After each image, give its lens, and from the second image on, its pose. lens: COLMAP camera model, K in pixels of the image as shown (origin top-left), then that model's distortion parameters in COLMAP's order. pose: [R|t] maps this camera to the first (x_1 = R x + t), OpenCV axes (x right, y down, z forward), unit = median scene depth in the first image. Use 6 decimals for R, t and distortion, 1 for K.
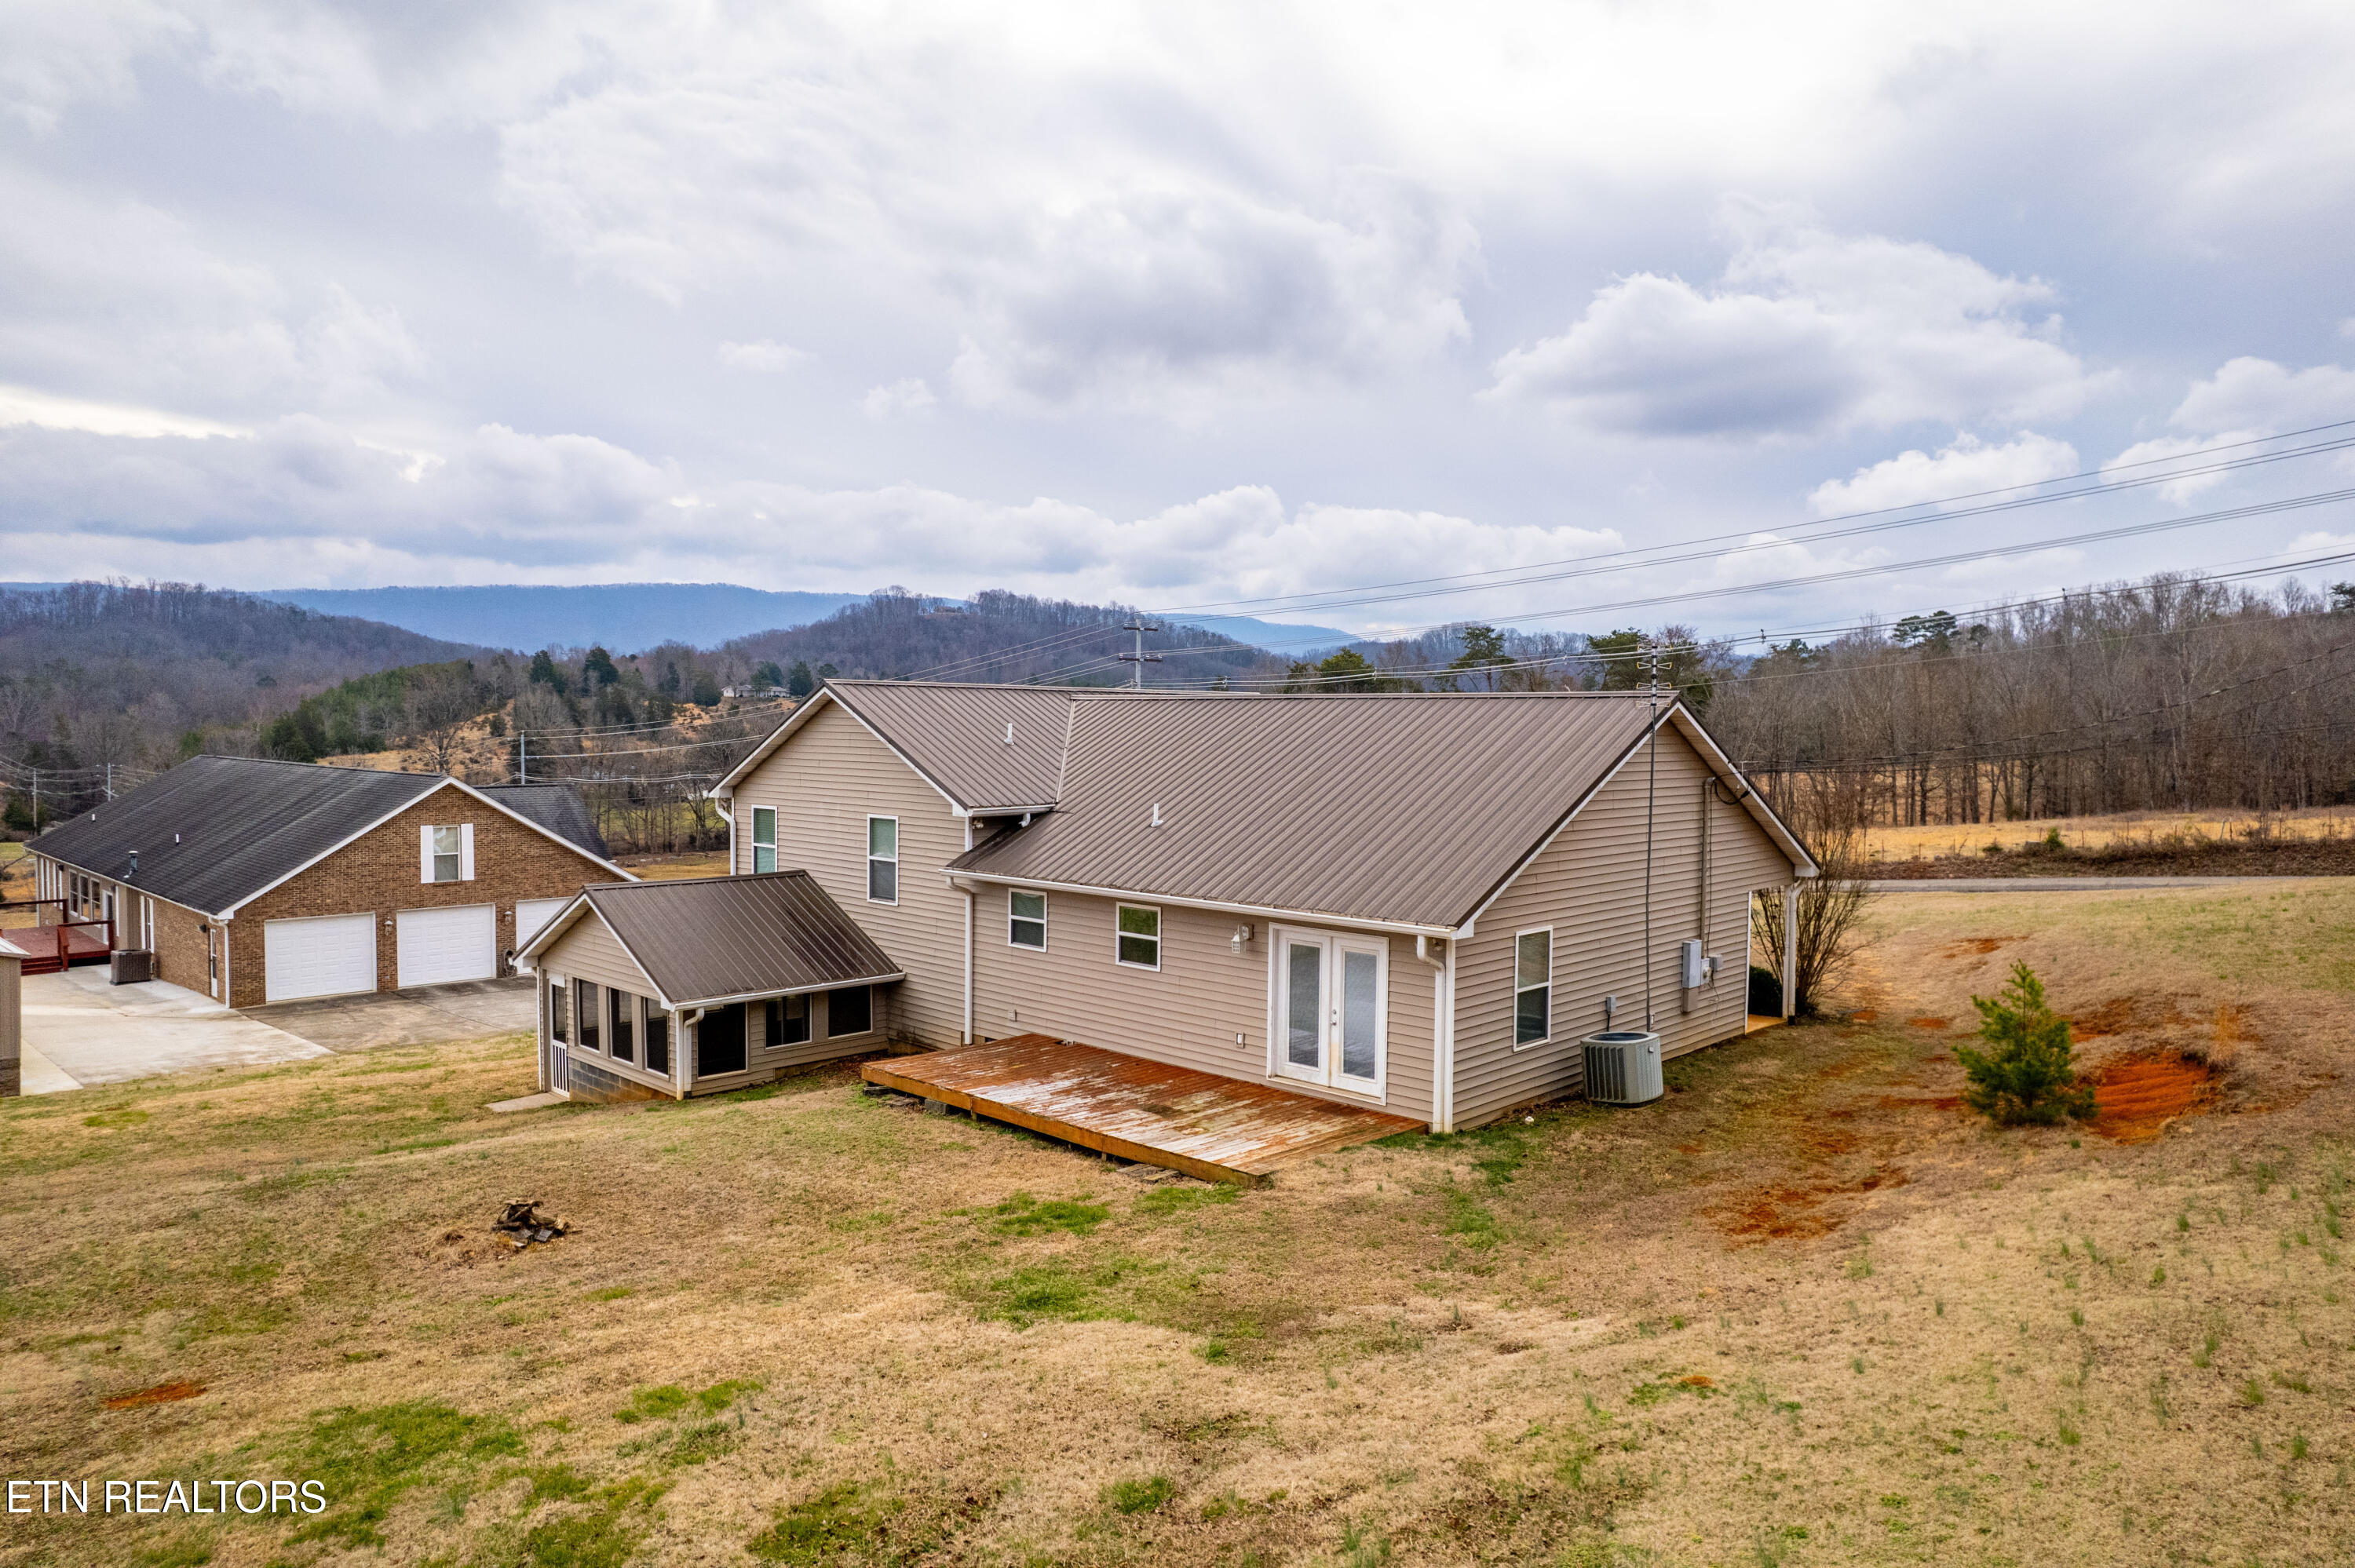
lens RADIAL K [[1509.0, 0, 1173.5], [0, 1509.0, 791.8], [0, 0, 1]] dist [-0.070579, 0.059613]
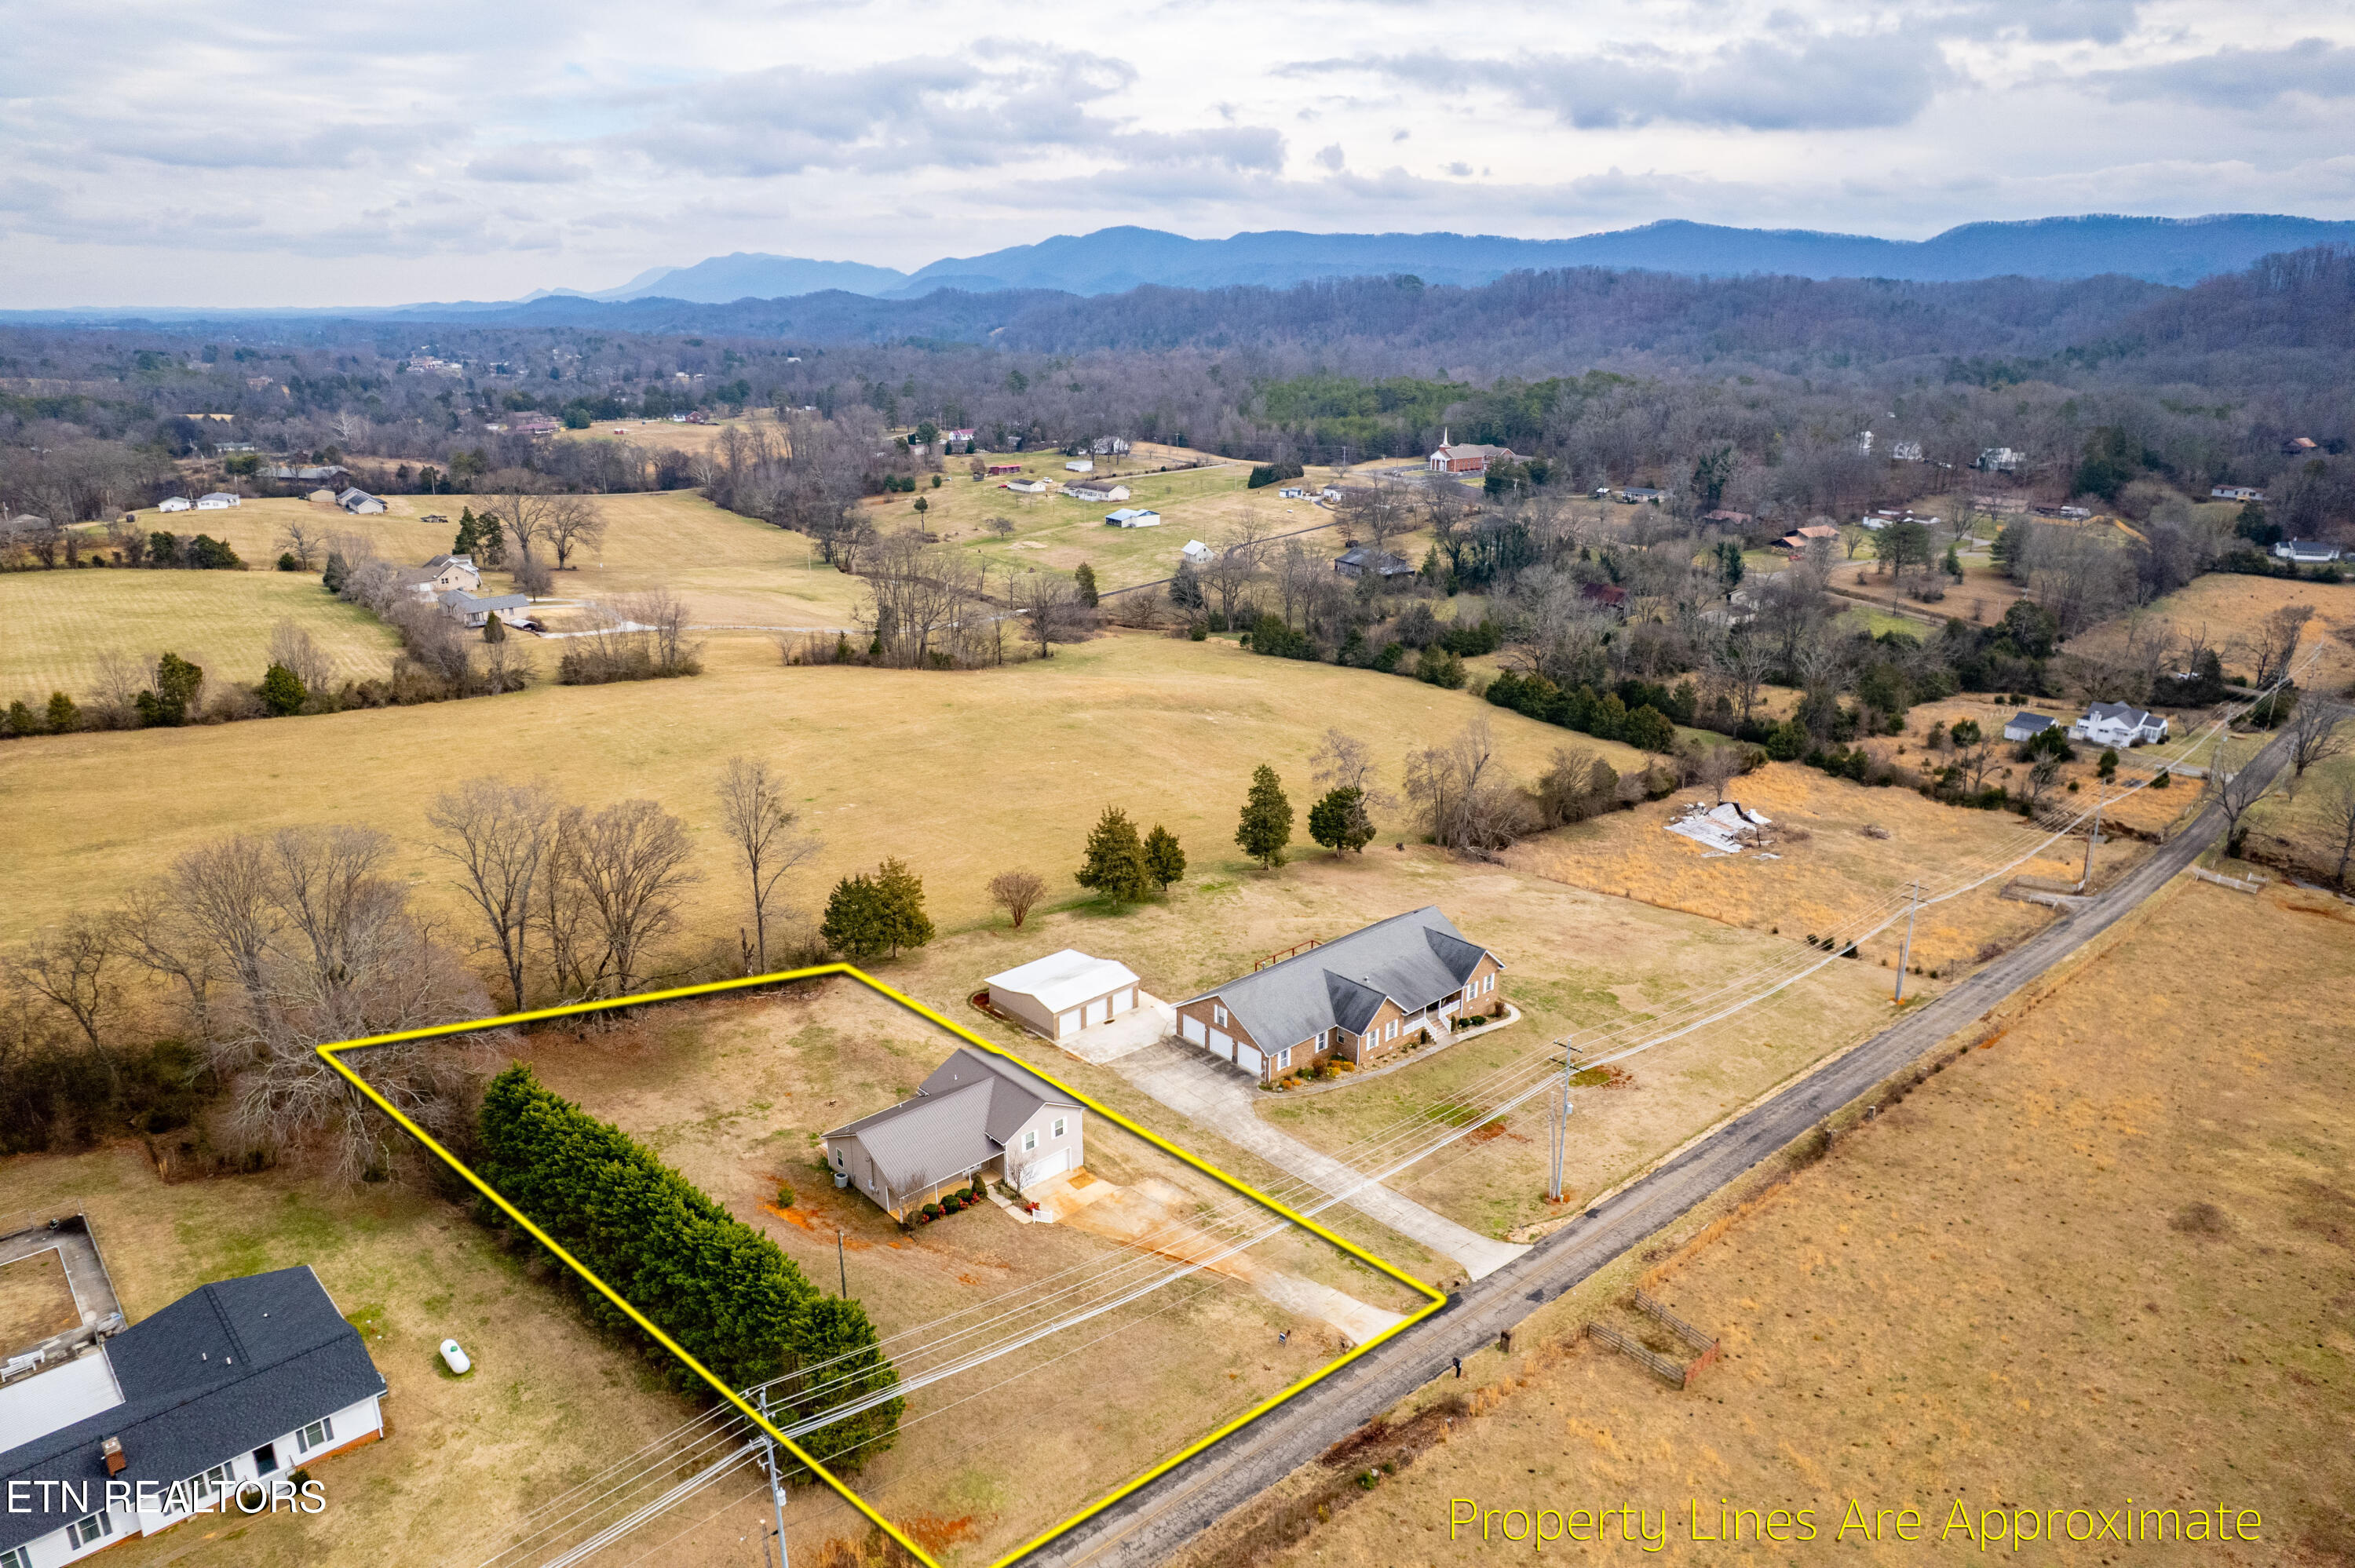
lens RADIAL K [[1509.0, 0, 1170.5], [0, 1509.0, 801.6], [0, 0, 1]] dist [-0.070579, 0.059613]
pose [[-0.067394, 0.314454, -0.946877, 3.931326], [-0.043230, 0.947223, 0.317646, -2.325520], [0.996789, 0.062341, -0.050244, 1.848514]]
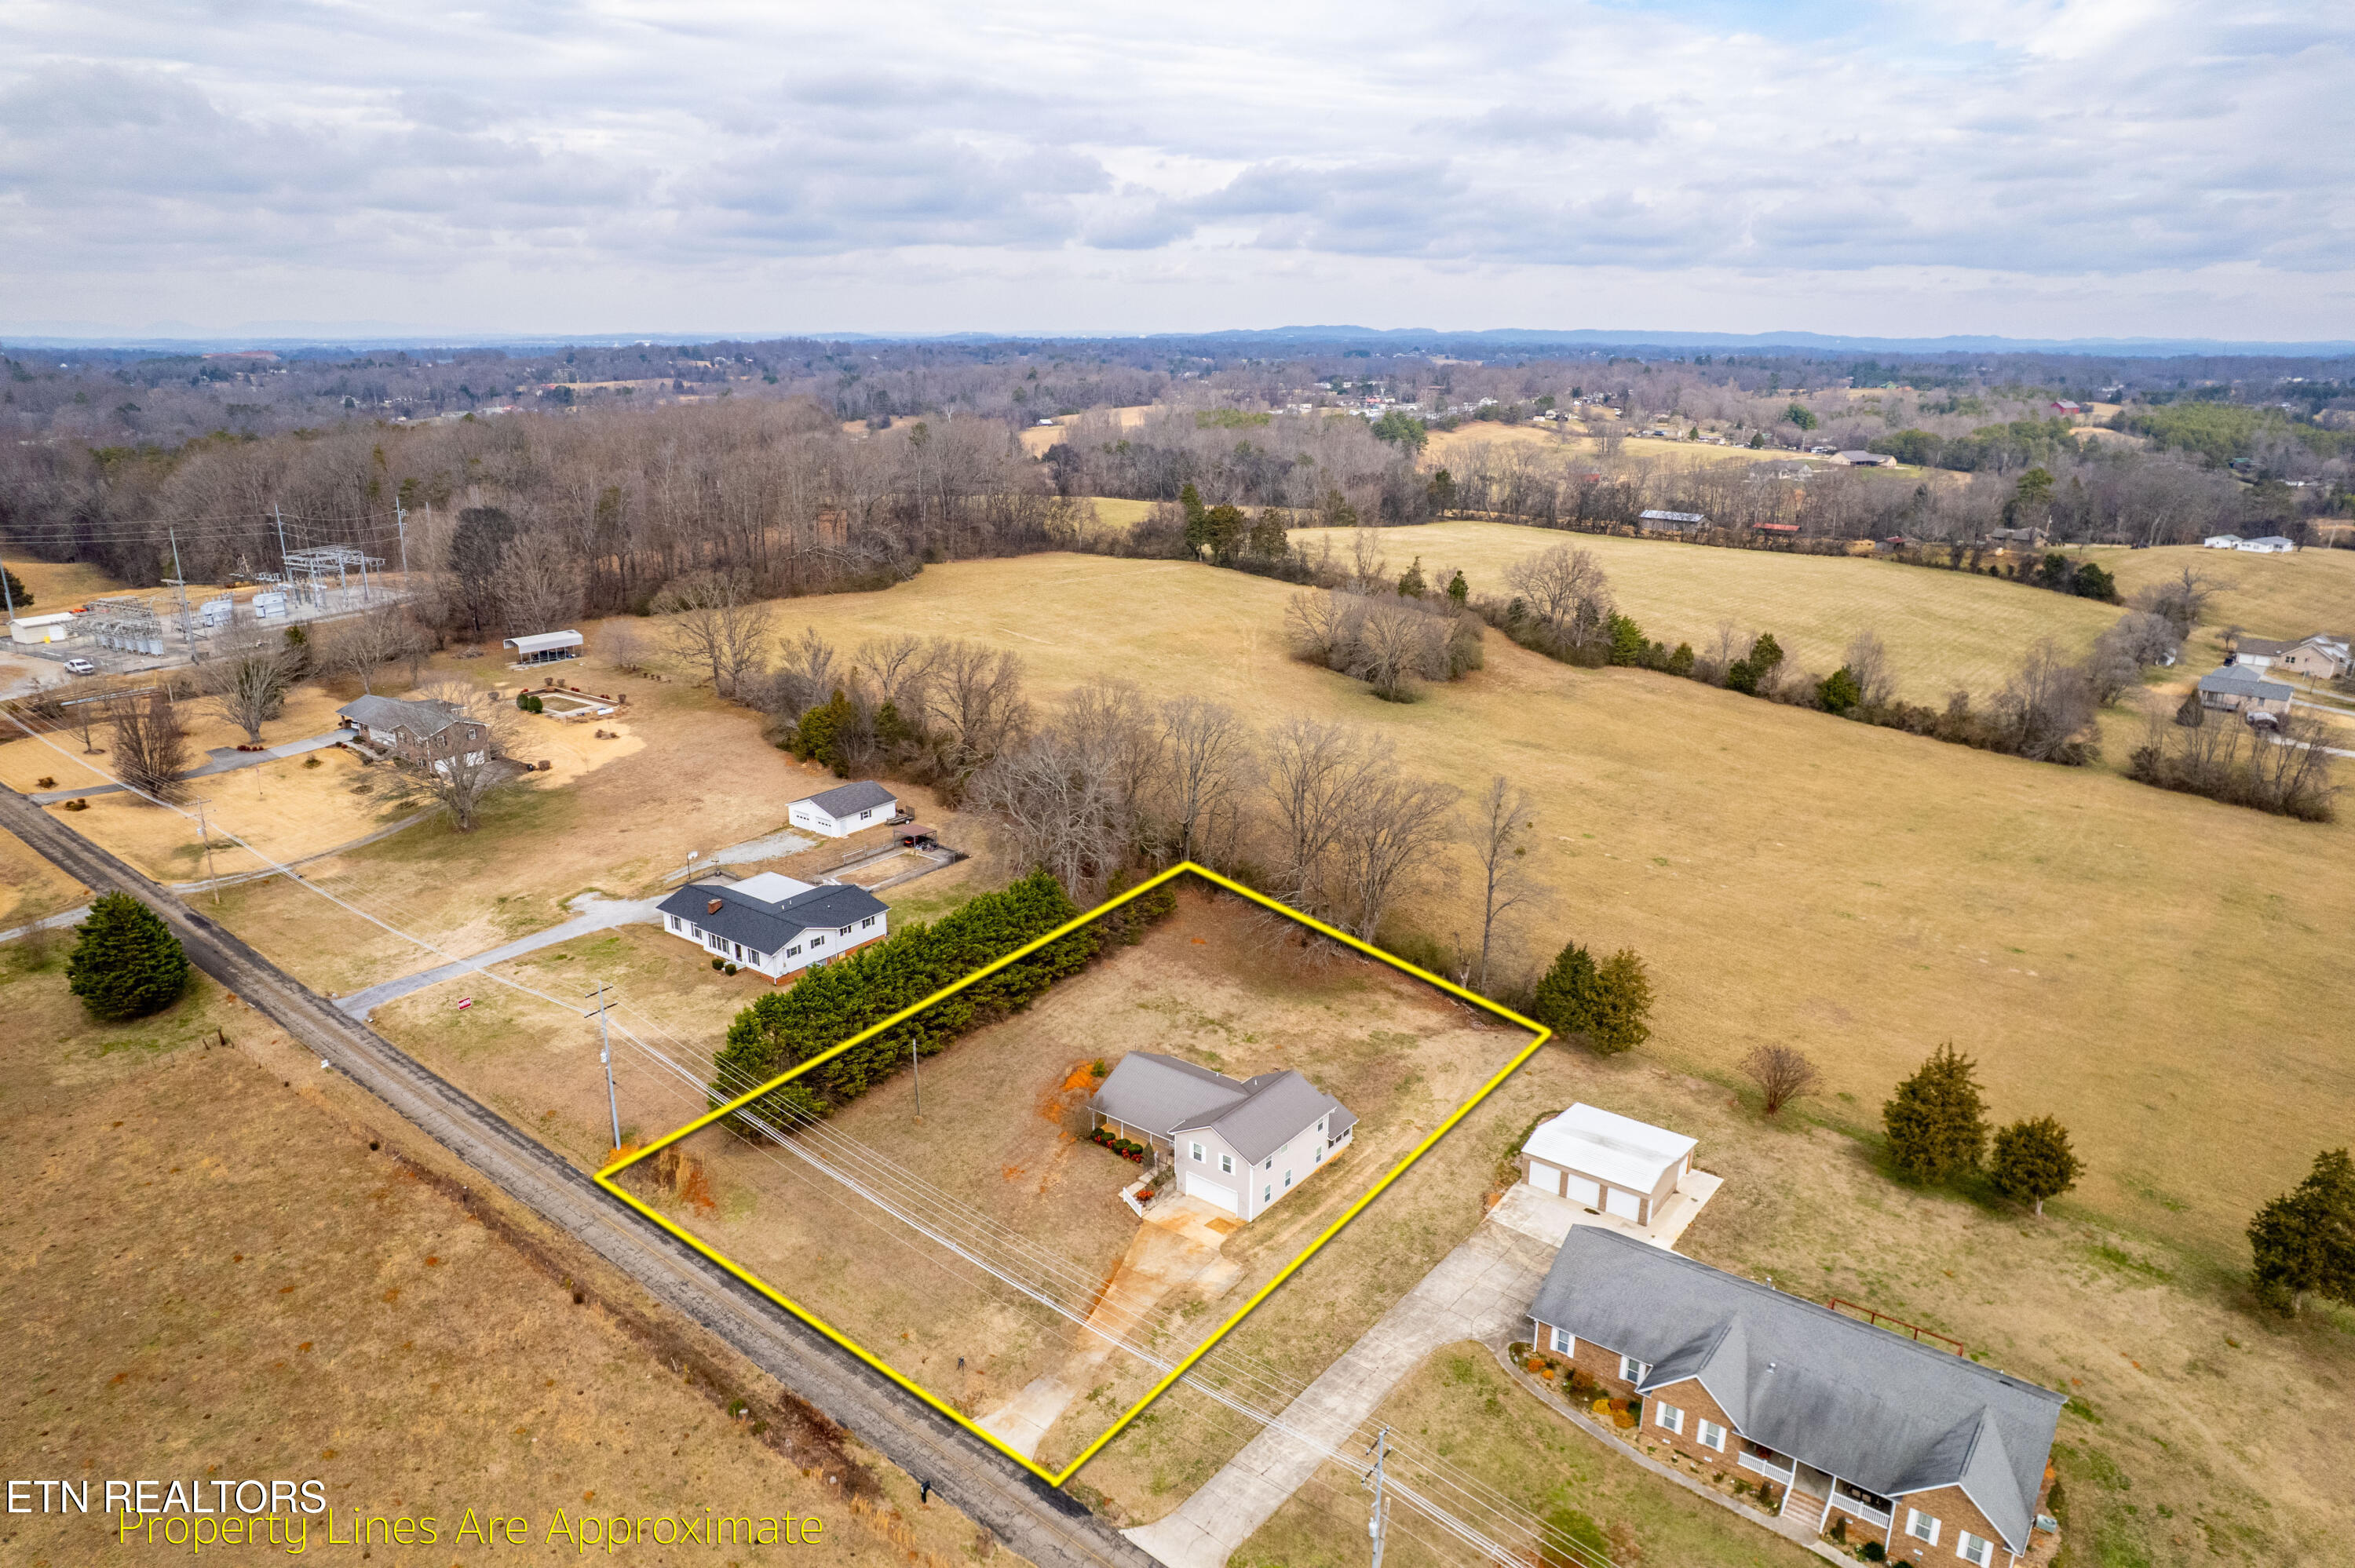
lens RADIAL K [[1509.0, 0, 1180.6], [0, 1509.0, 781.9], [0, 0, 1]] dist [-0.070579, 0.059613]
pose [[-0.994061, 0.021177, -0.106746, 0.609998], [-0.015616, 0.942976, 0.332496, -2.503392], [0.107700, 0.332188, -0.937044, 5.112900]]
